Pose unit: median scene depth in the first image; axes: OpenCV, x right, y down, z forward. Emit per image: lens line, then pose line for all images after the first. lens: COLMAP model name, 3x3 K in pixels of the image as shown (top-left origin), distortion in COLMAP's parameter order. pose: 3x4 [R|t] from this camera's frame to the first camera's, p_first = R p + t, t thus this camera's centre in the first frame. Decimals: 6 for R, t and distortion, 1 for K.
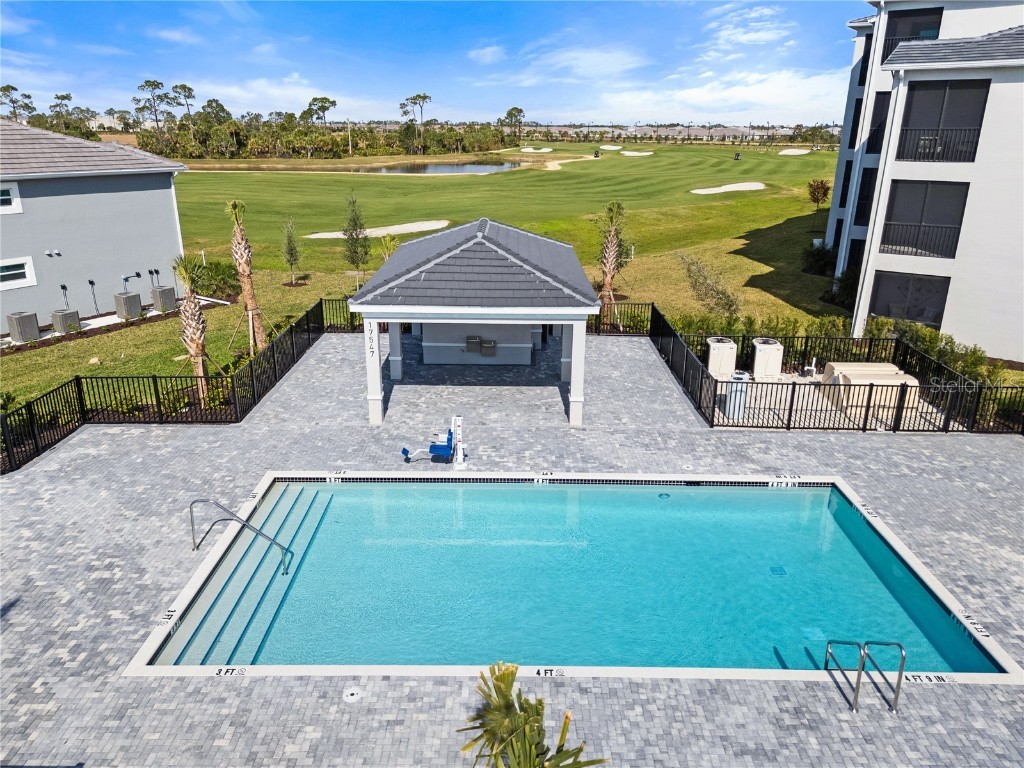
lens RADIAL K [[744.4, 0, 512.0], [0, 744.4, 384.0], [0, 0, 1]] dist [0.071207, -0.071156]
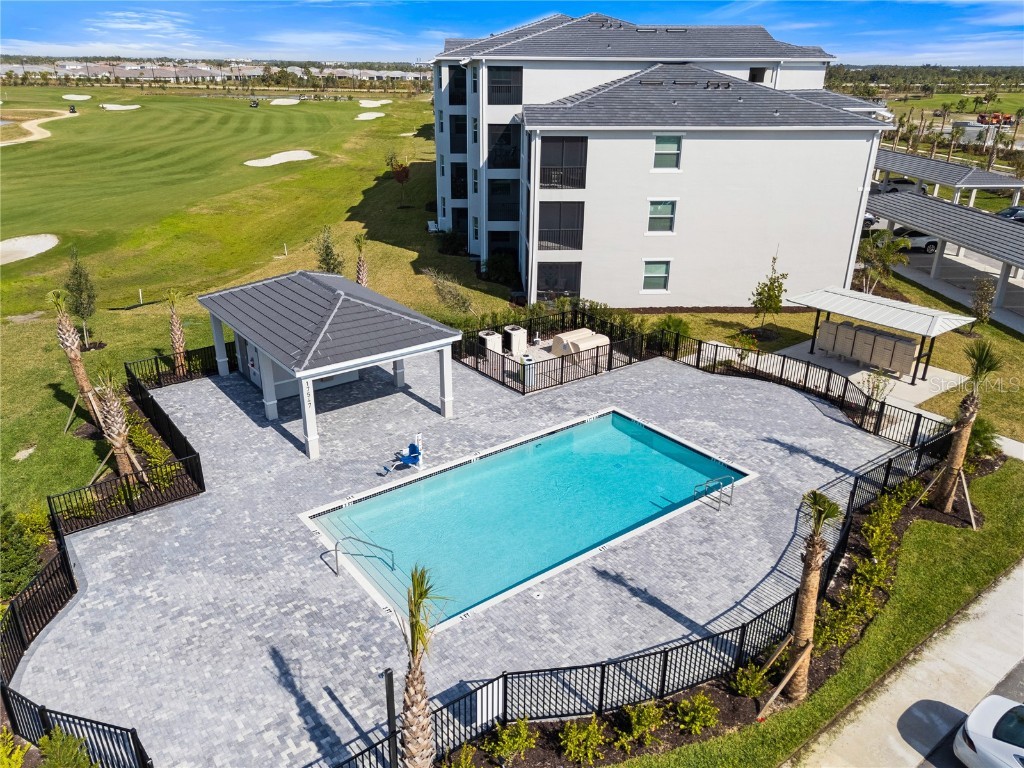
lens RADIAL K [[744.4, 0, 512.0], [0, 744.4, 384.0], [0, 0, 1]] dist [0.071207, -0.071156]
pose [[0.793378, -0.237403, 0.560527, -0.623698], [0.194357, 0.971411, 0.136331, -0.183276], [-0.576868, 0.000781, 0.816837, -0.236321]]
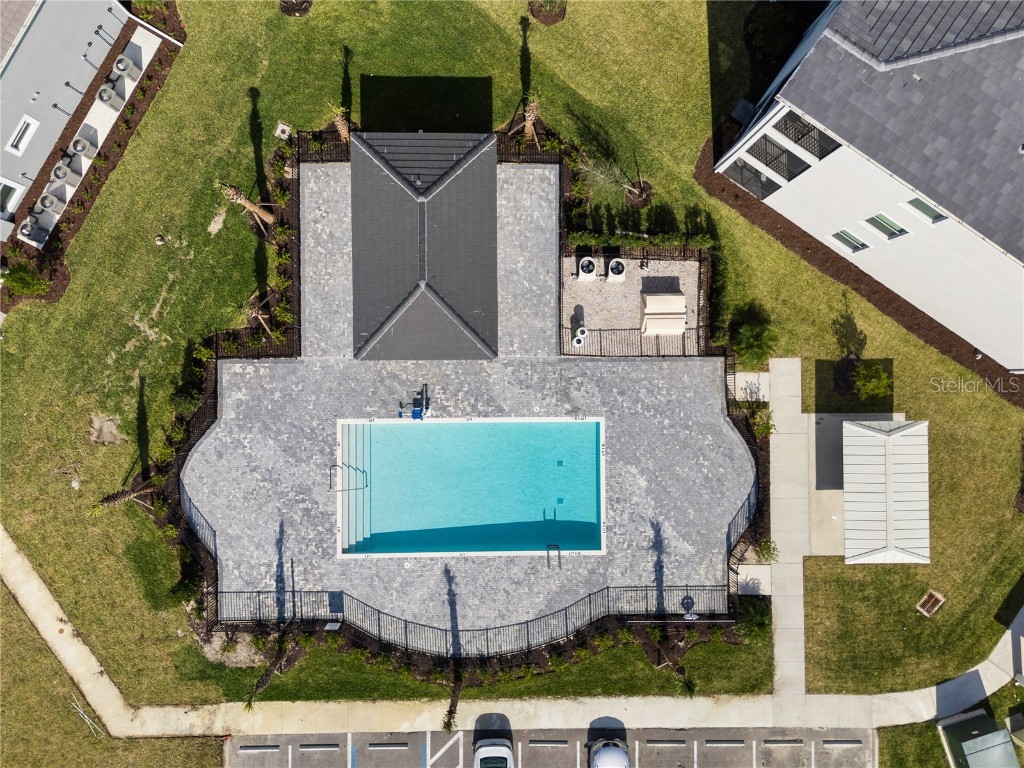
lens RADIAL K [[744.4, 0, 512.0], [0, 744.4, 384.0], [0, 0, 1]] dist [0.071207, -0.071156]
pose [[0.999705, -0.006471, 0.023419, 0.107901], [-0.019850, 0.338324, 0.940820, -1.705107], [-0.014011, -0.941007, 0.338096, 0.331281]]
